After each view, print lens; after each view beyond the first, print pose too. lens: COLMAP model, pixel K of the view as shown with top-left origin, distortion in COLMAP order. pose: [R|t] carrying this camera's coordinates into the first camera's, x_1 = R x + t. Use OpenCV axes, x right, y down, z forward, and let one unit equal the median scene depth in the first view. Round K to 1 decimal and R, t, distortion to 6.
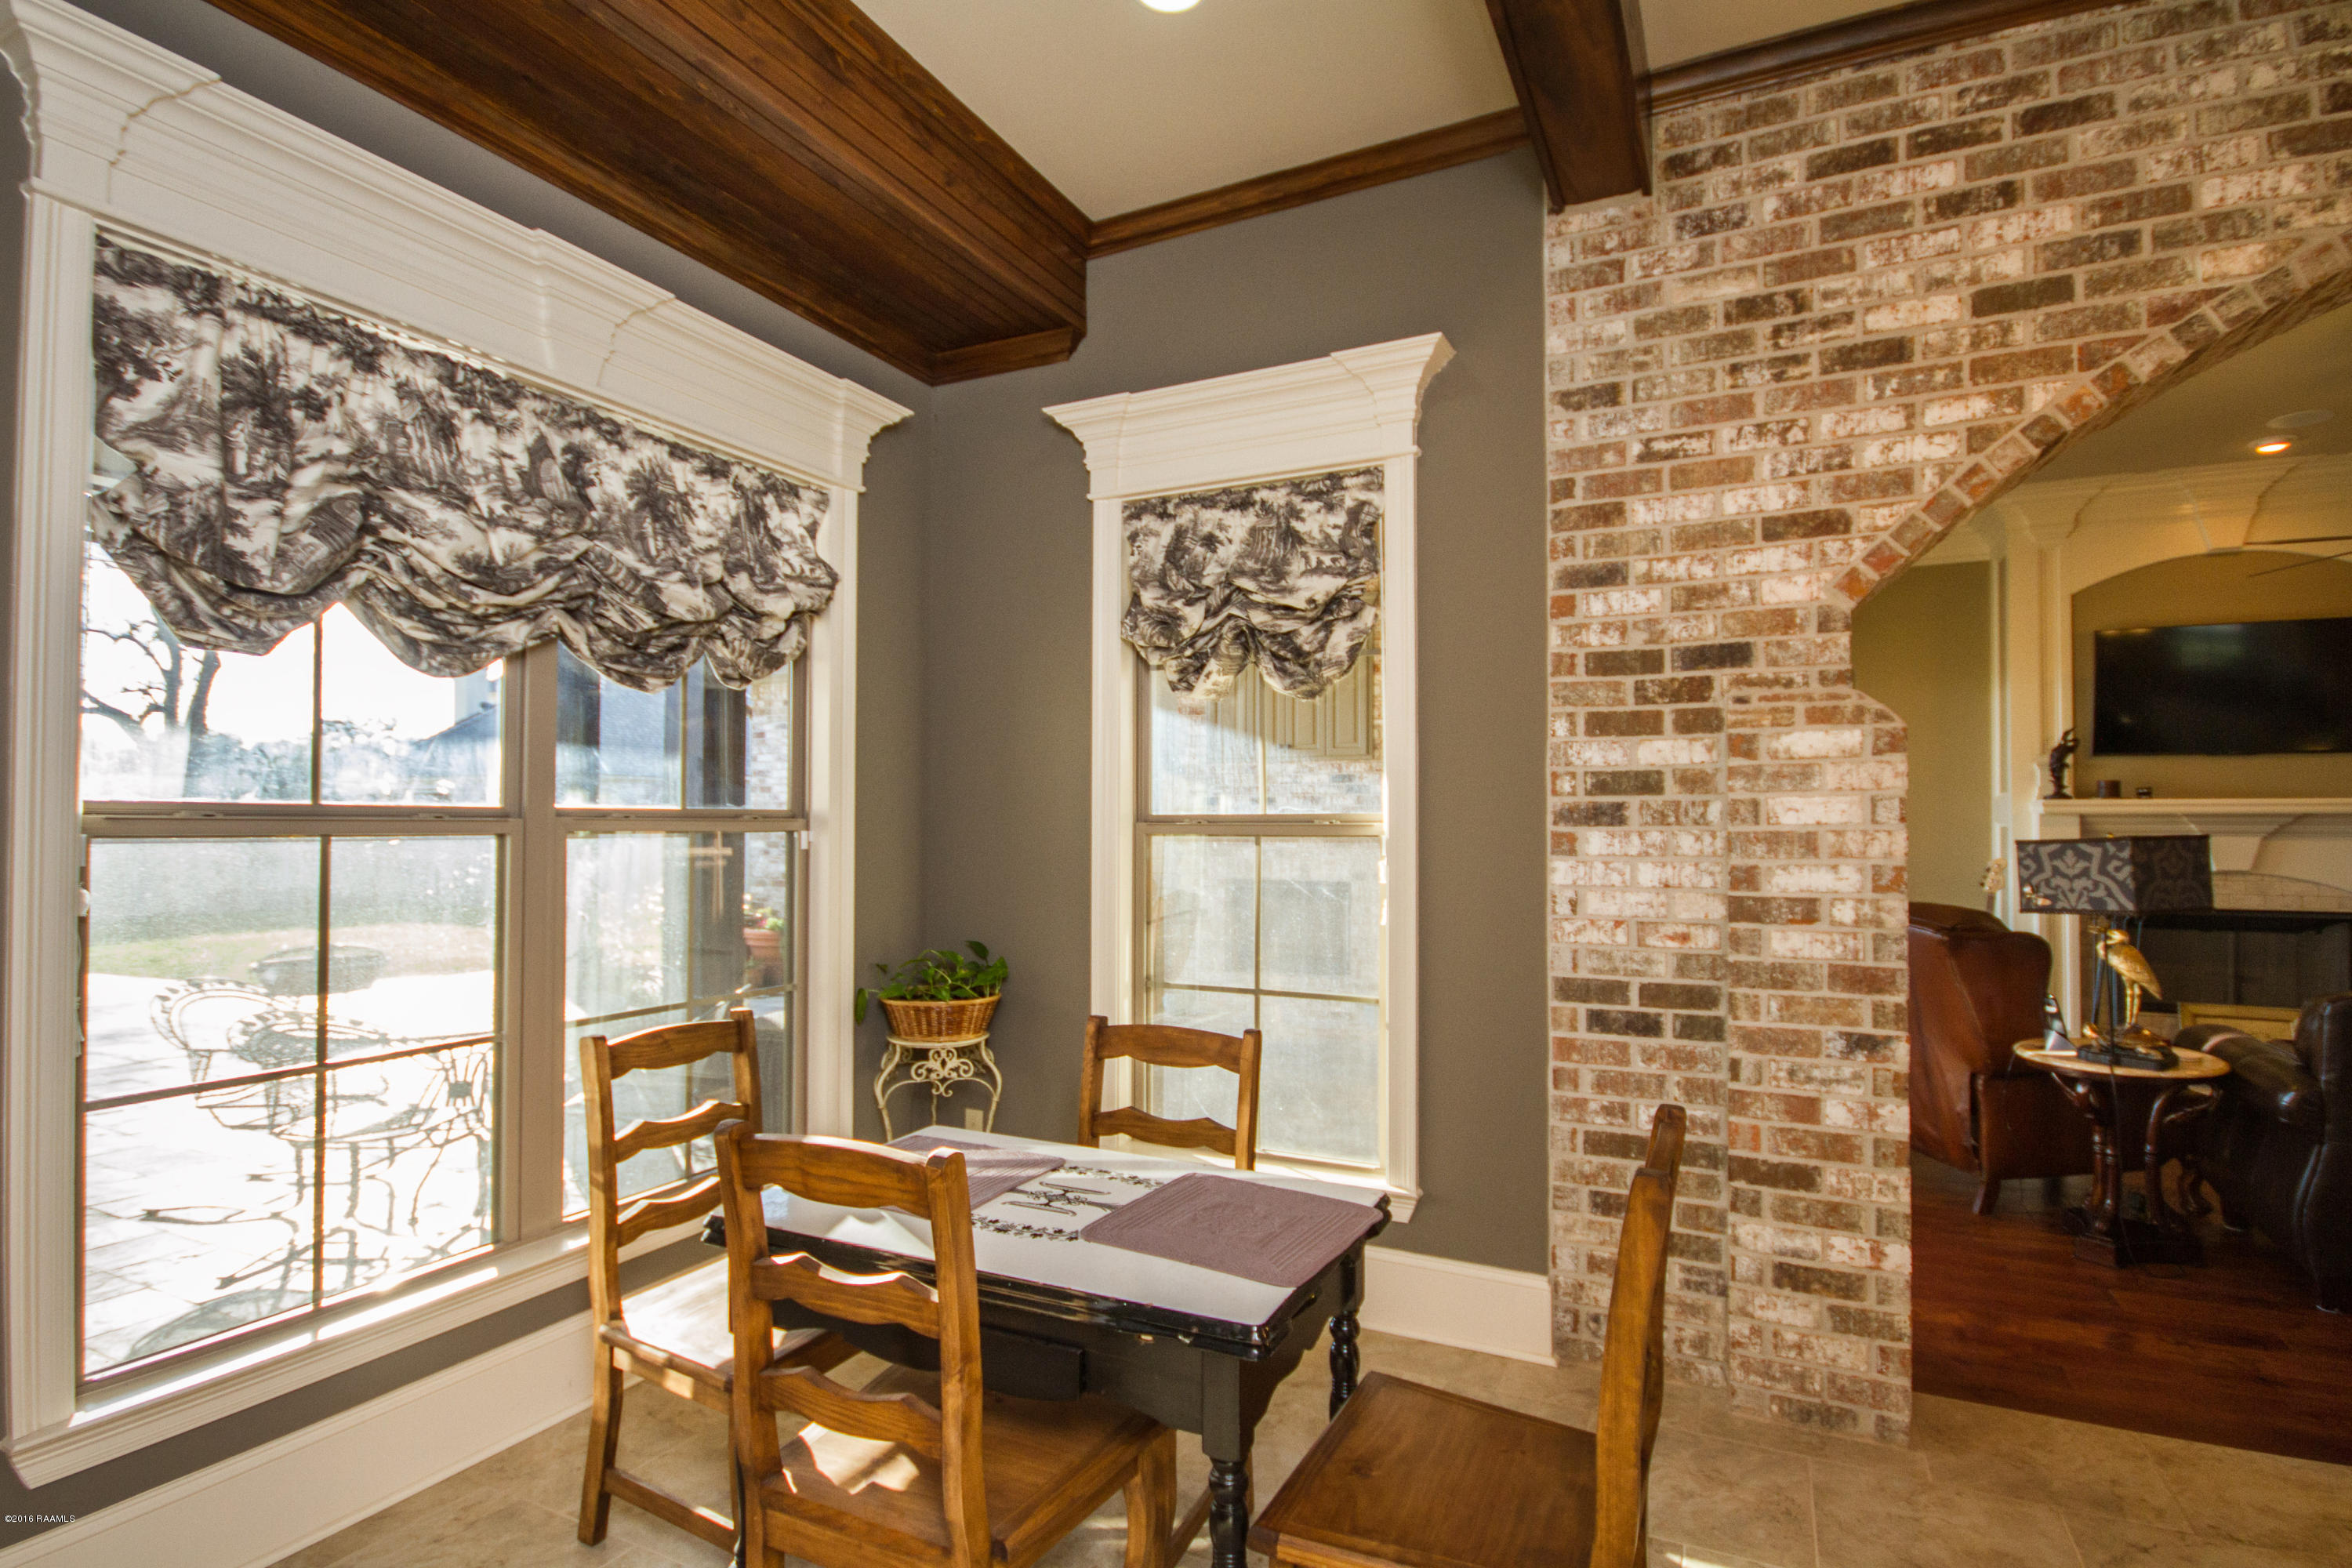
lens RADIAL K [[1119.5, 0, 1168.0], [0, 1119.5, 799.8], [0, 0, 1]] dist [-0.002747, -0.000645]
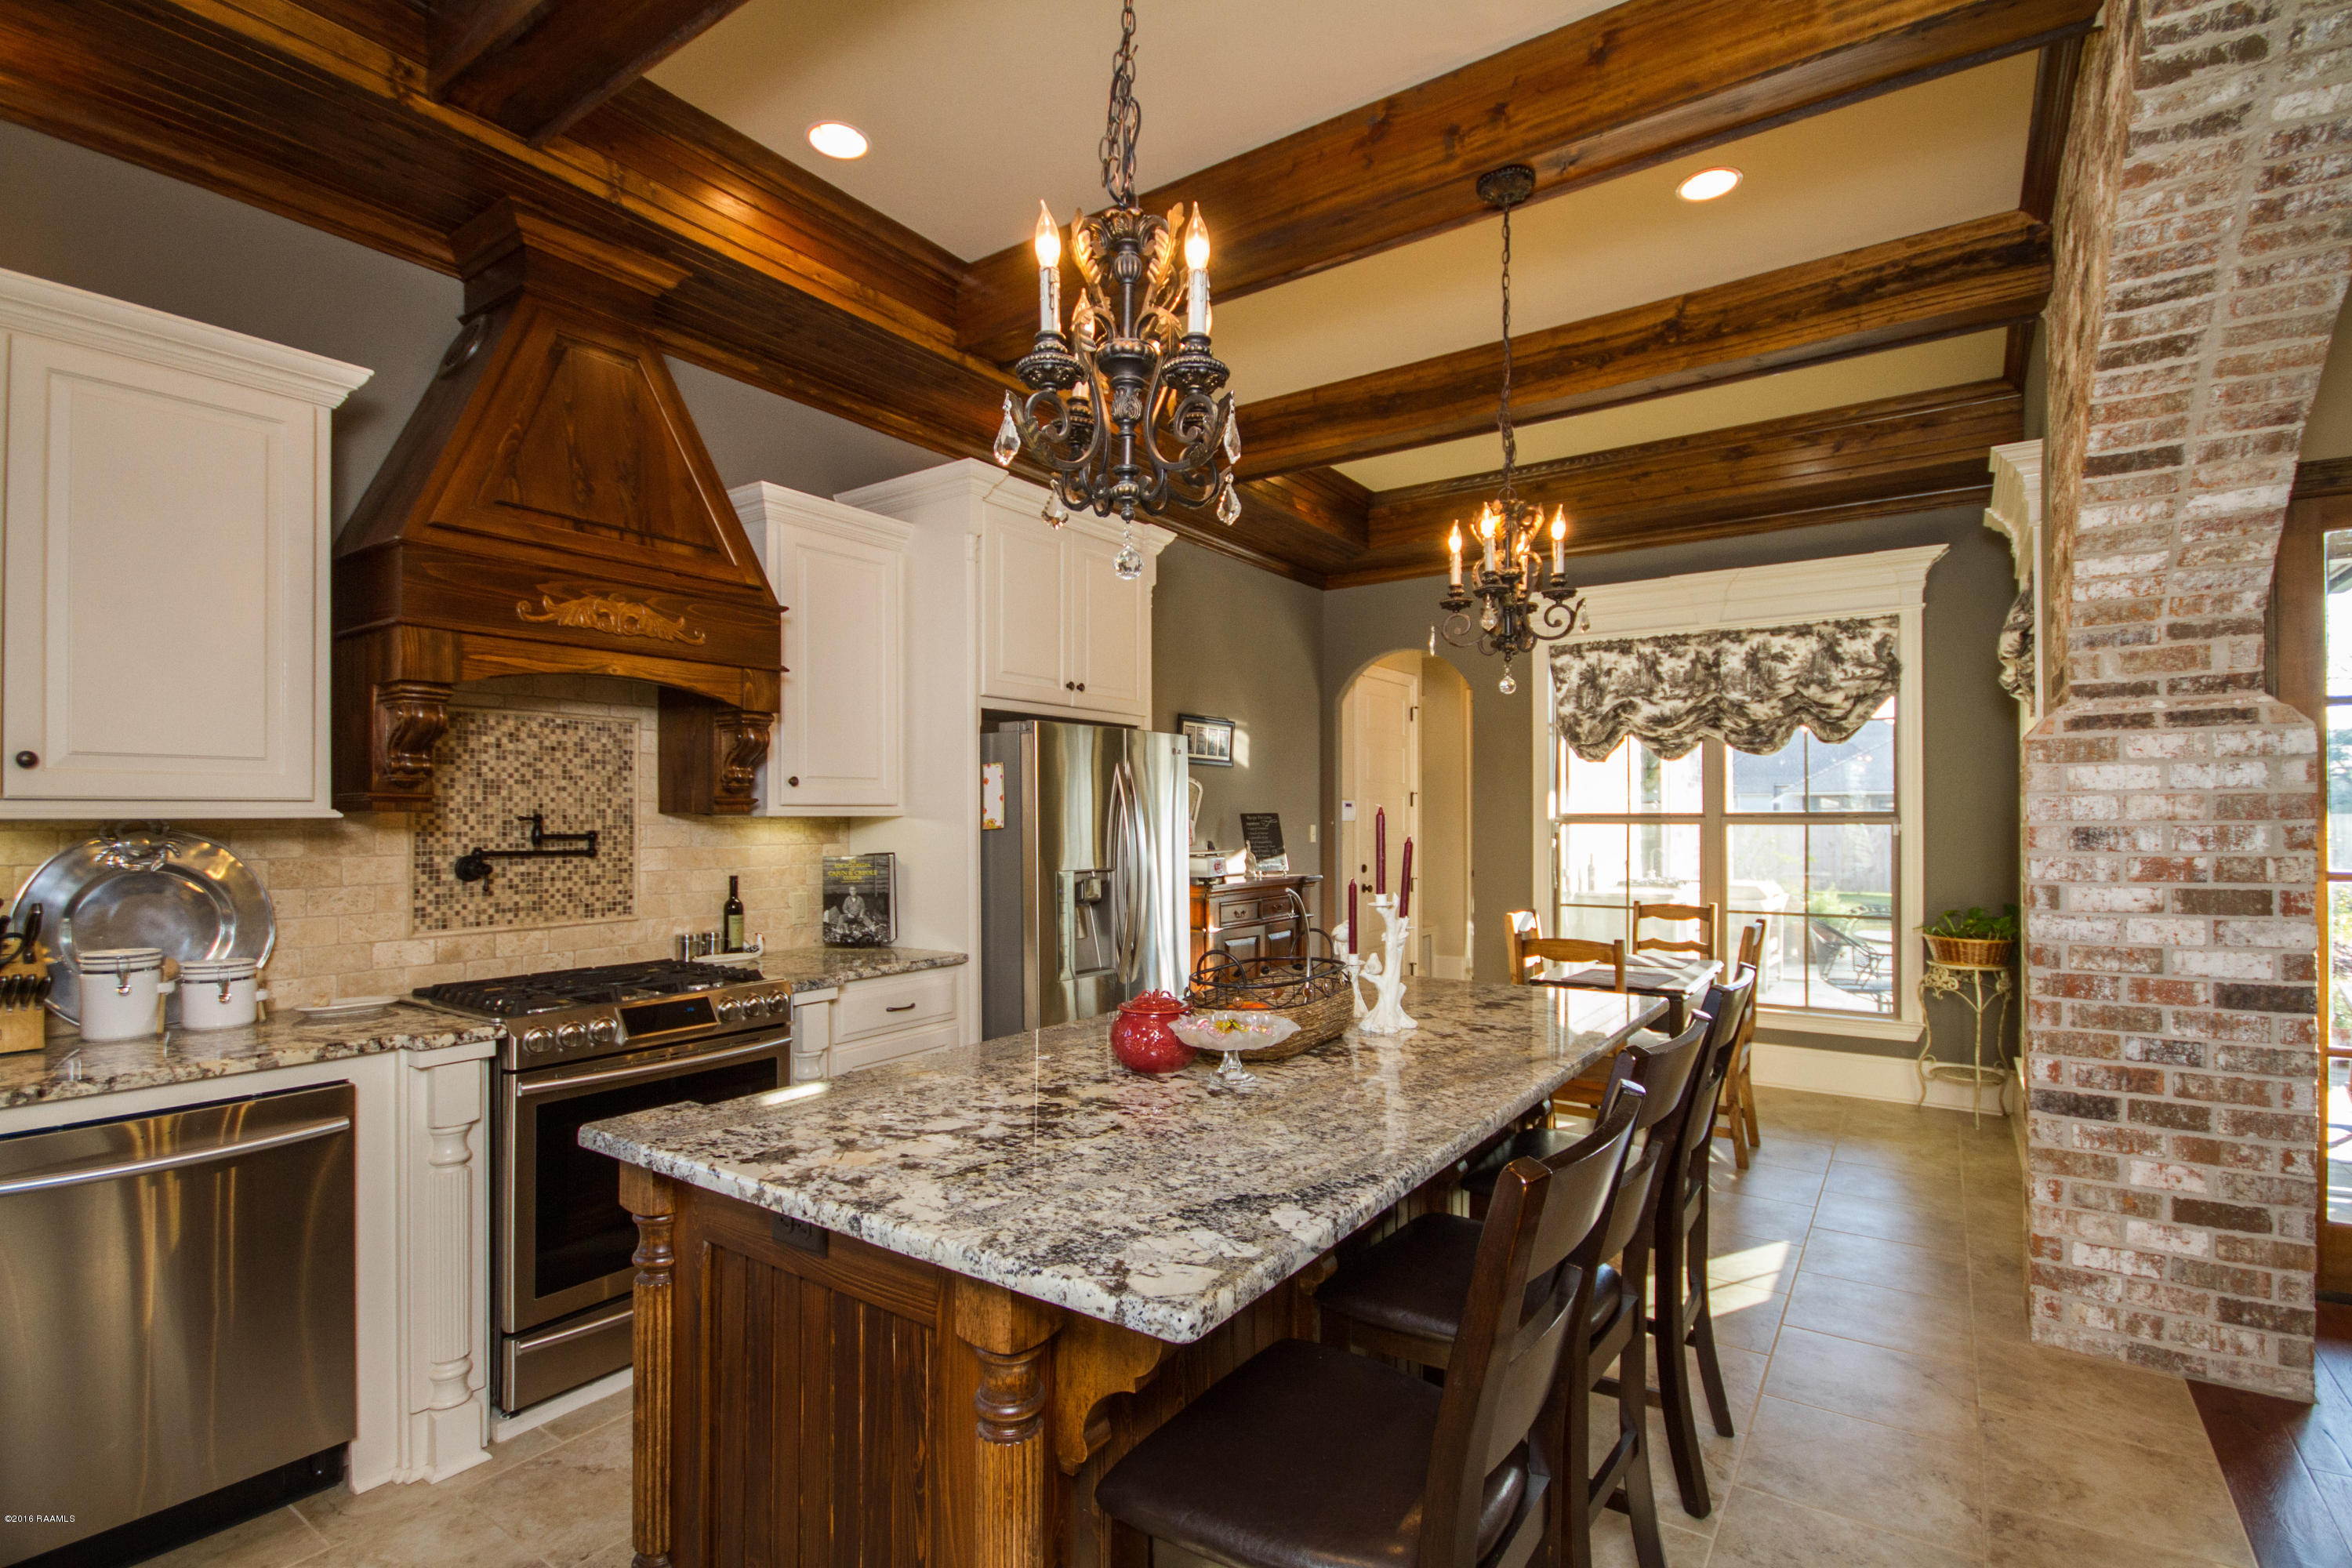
lens RADIAL K [[1119.5, 0, 1175.2], [0, 1119.5, 799.9], [0, 0, 1]] dist [-0.002747, -0.000645]
pose [[-0.177424, -0.007734, -0.984104, 2.143153], [0.018881, 0.999758, -0.011261, -0.017124], [0.983953, -0.020579, -0.177236, 0.383365]]
